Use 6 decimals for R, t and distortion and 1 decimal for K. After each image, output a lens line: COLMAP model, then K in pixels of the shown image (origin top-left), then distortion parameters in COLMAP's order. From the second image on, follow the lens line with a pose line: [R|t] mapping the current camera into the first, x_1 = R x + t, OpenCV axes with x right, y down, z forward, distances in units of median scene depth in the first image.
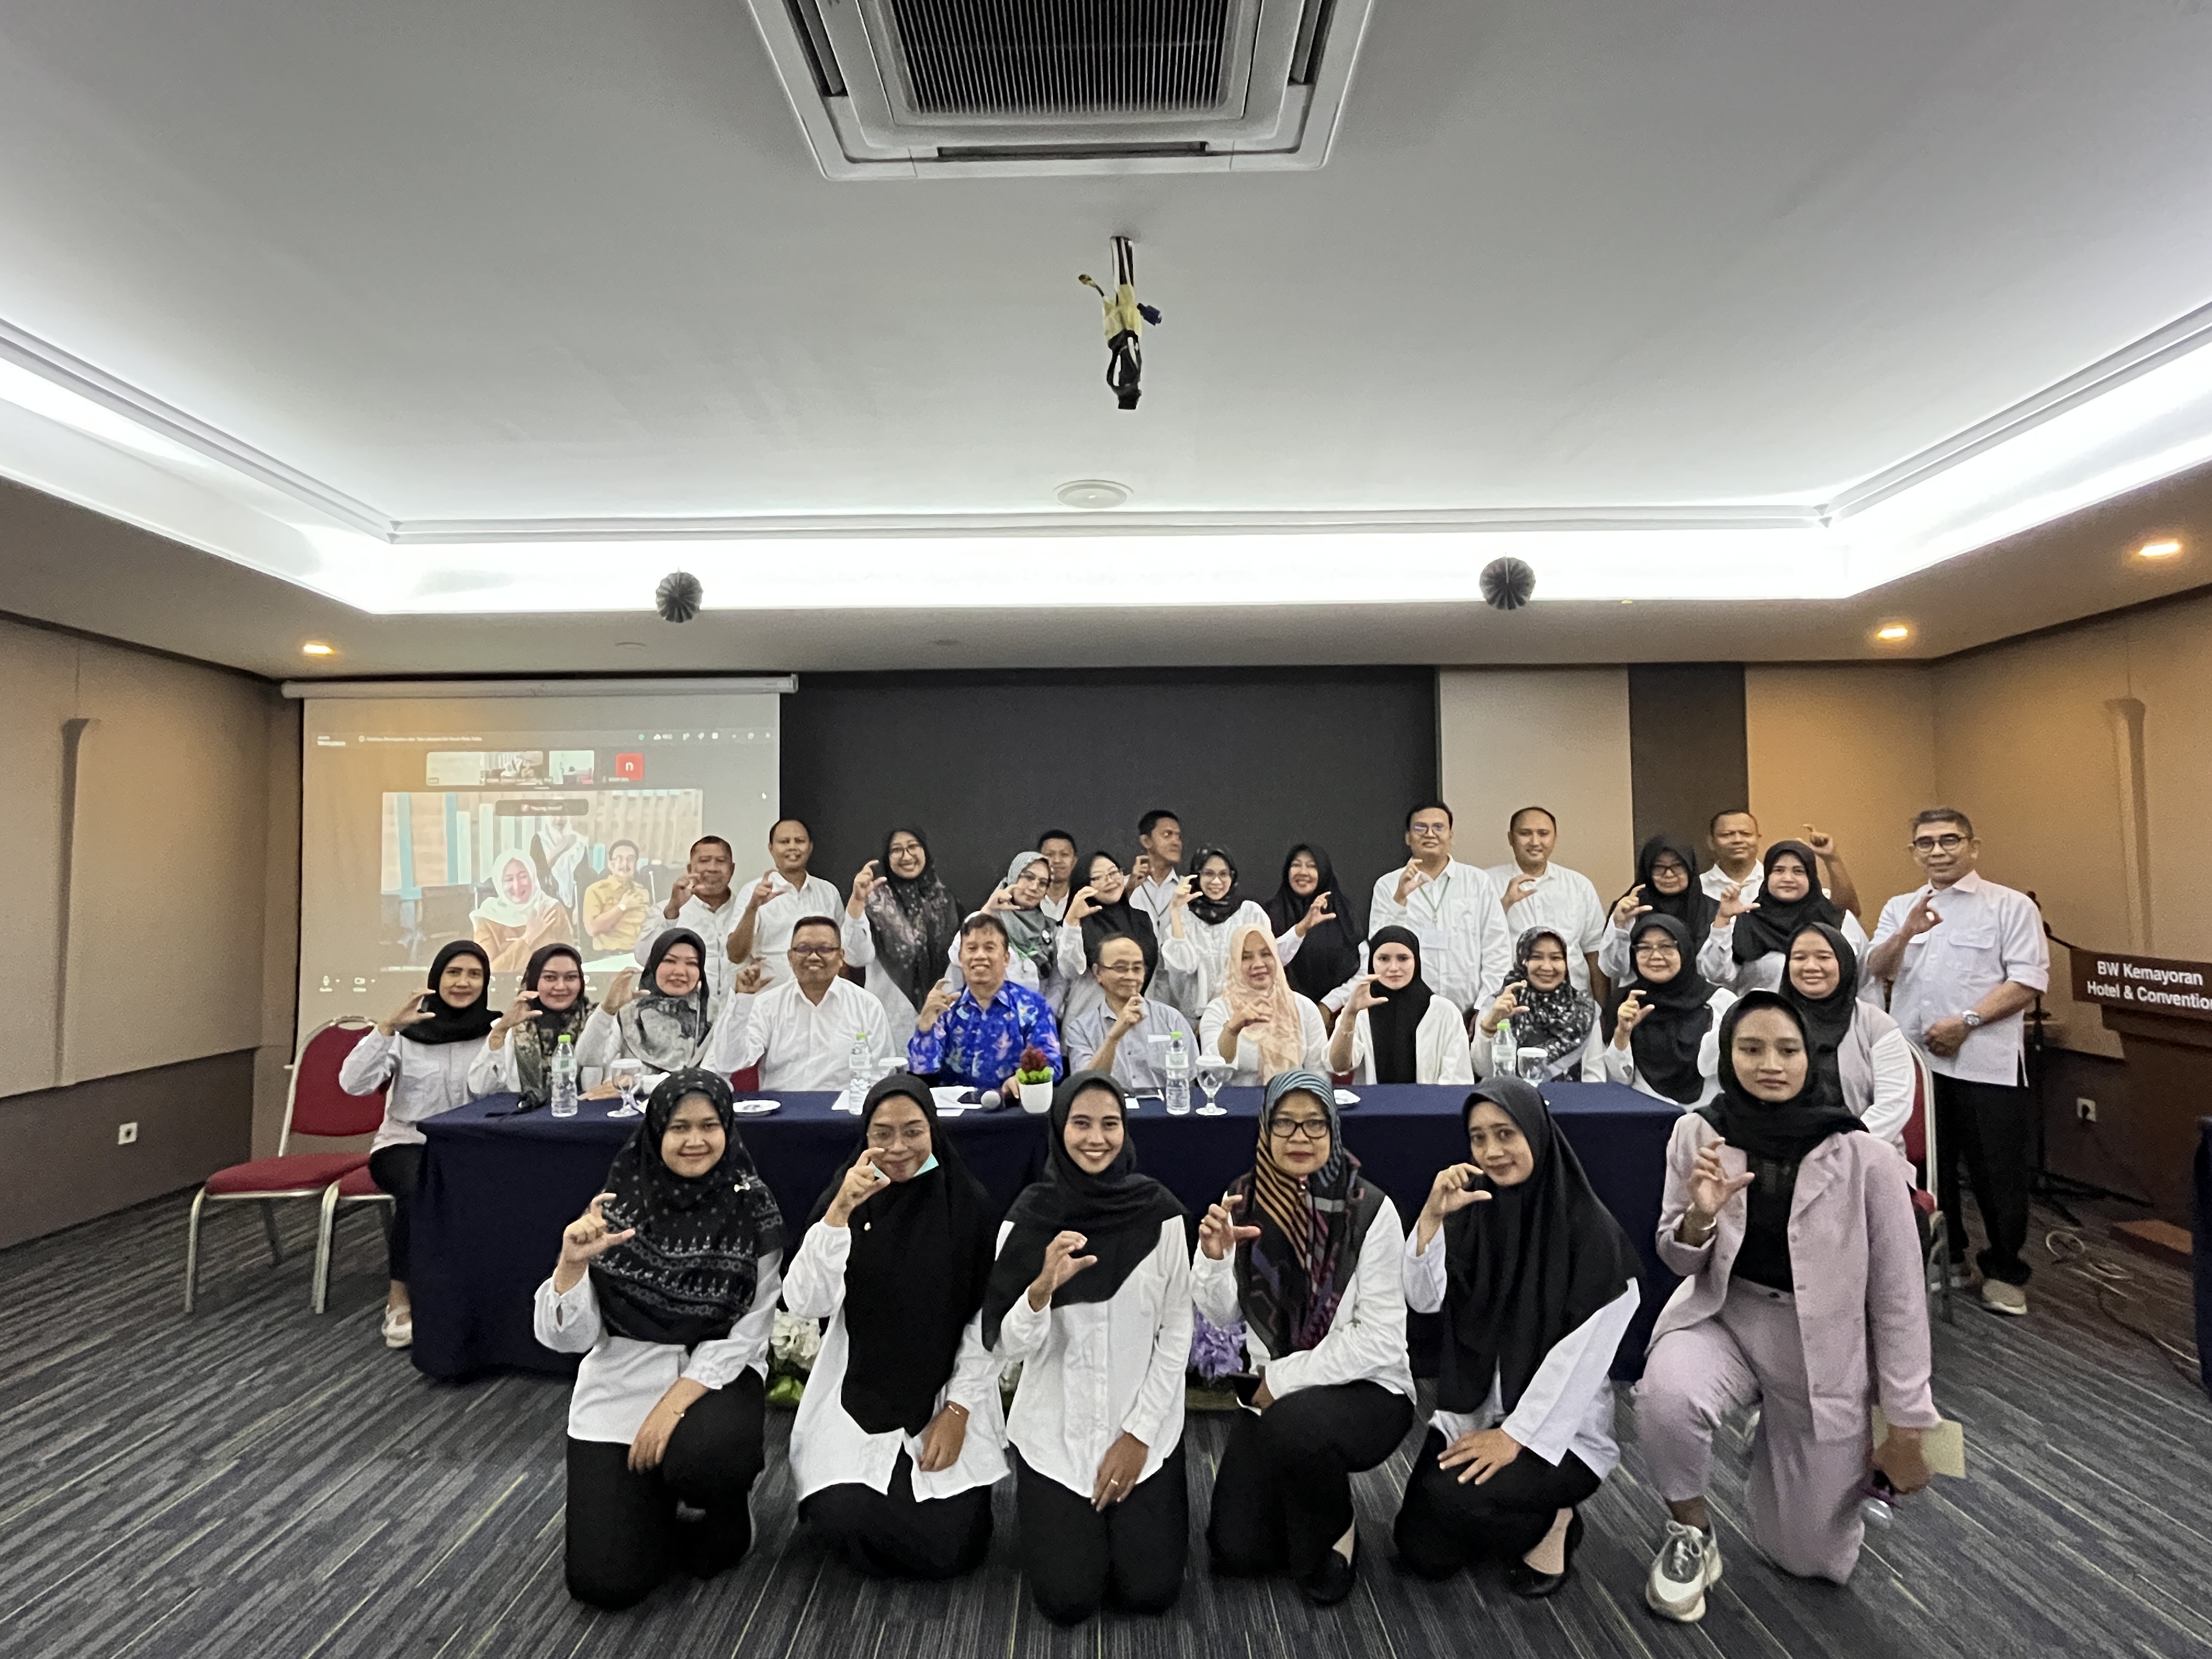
lens RADIAL K [[1093.8, 0, 1106.0], [0, 1093.8, 829.5], [0, 0, 1]] dist [-0.001862, -0.000026]
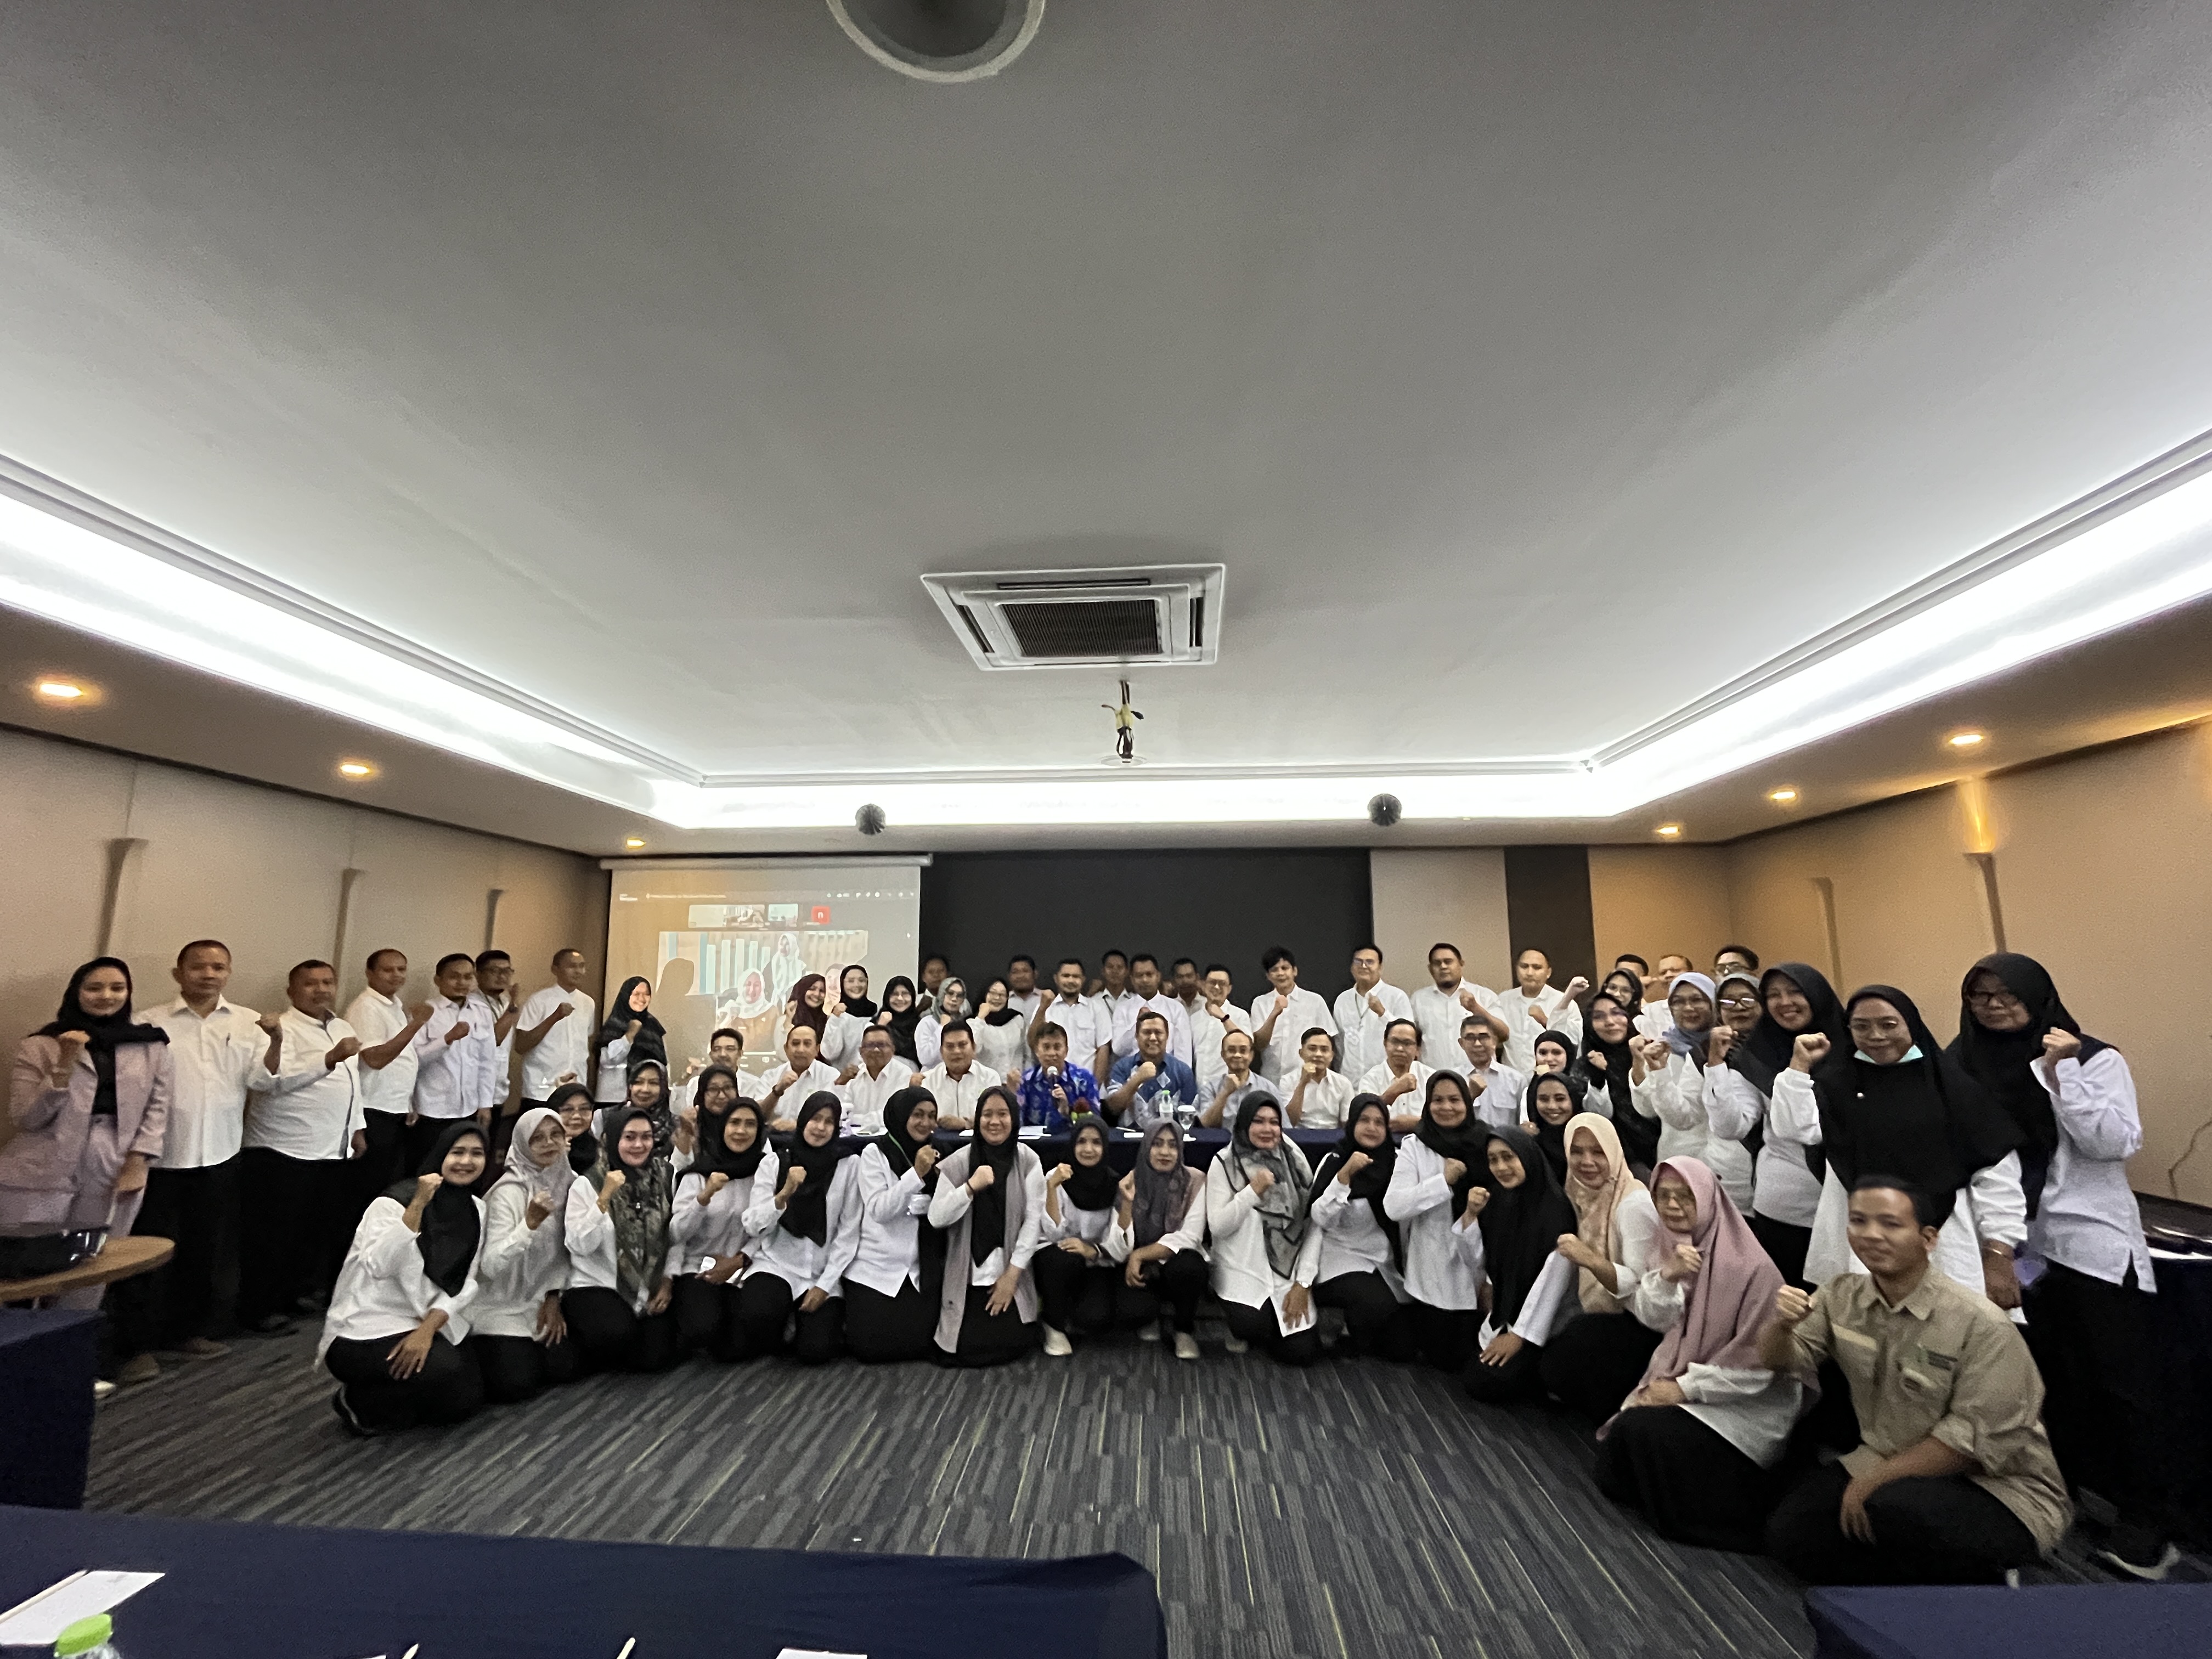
lens RADIAL K [[982.7, 0, 1106.0], [0, 982.7, 829.5], [0, 0, 1]] dist [-0.001756, -0.000233]
pose [[0.998002, -0.002440, -0.063129, 0.045142], [-0.004469, 0.994023, -0.109078, -0.032825], [0.063018, 0.109142, 0.992027, -0.364840]]
